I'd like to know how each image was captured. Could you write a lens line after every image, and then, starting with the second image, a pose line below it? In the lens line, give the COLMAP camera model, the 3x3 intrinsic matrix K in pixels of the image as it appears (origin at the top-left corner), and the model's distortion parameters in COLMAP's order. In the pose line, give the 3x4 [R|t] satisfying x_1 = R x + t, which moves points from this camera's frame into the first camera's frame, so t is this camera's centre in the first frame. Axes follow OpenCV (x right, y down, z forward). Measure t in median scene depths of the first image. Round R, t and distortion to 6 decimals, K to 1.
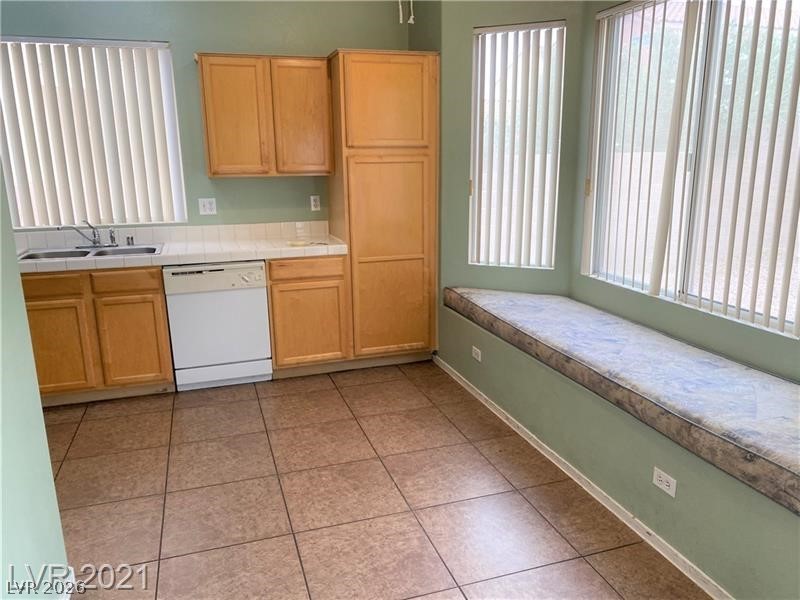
lens RADIAL K [[614.3, 0, 400.0], [0, 614.3, 300.0], [0, 0, 1]] dist [0.038578, -0.006056]
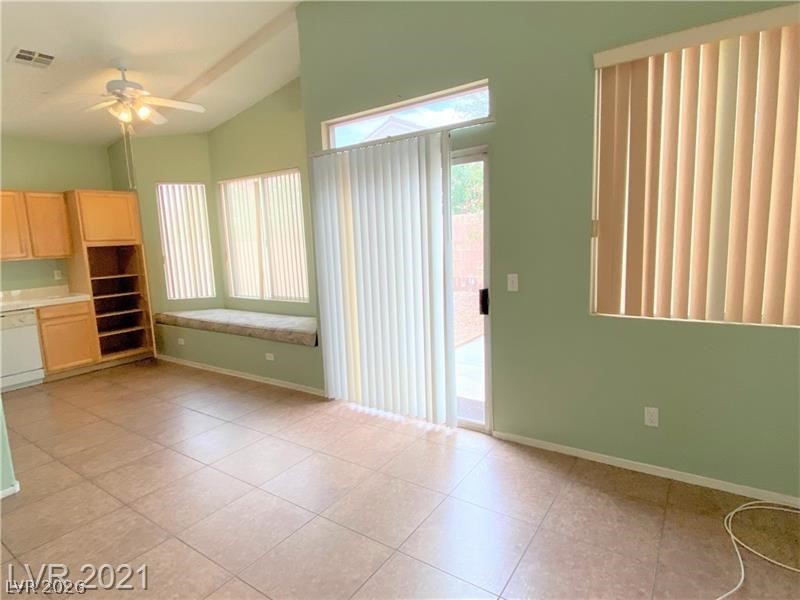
lens RADIAL K [[442.0, 0, 400.0], [0, 442.0, 300.0], [0, 0, 1]] dist [0.053674, -0.055038]
pose [[0.792452, -0.103395, 0.601107, -0.156263], [0.168376, 0.984315, -0.052664, 0.141339], [-0.586233, 0.142946, 0.797432, -0.540234]]
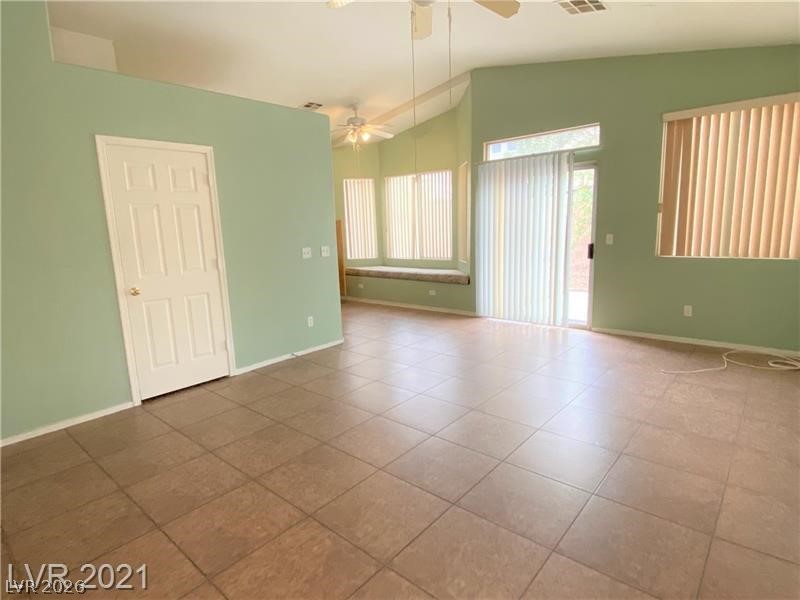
lens RADIAL K [[442.0, 0, 400.0], [0, 442.0, 300.0], [0, 0, 1]] dist [0.053674, -0.055038]
pose [[0.858963, -0.104410, 0.501279, -0.738715], [0.140468, 0.989480, -0.034601, 0.236913], [-0.492393, 0.100135, 0.864593, -0.862998]]
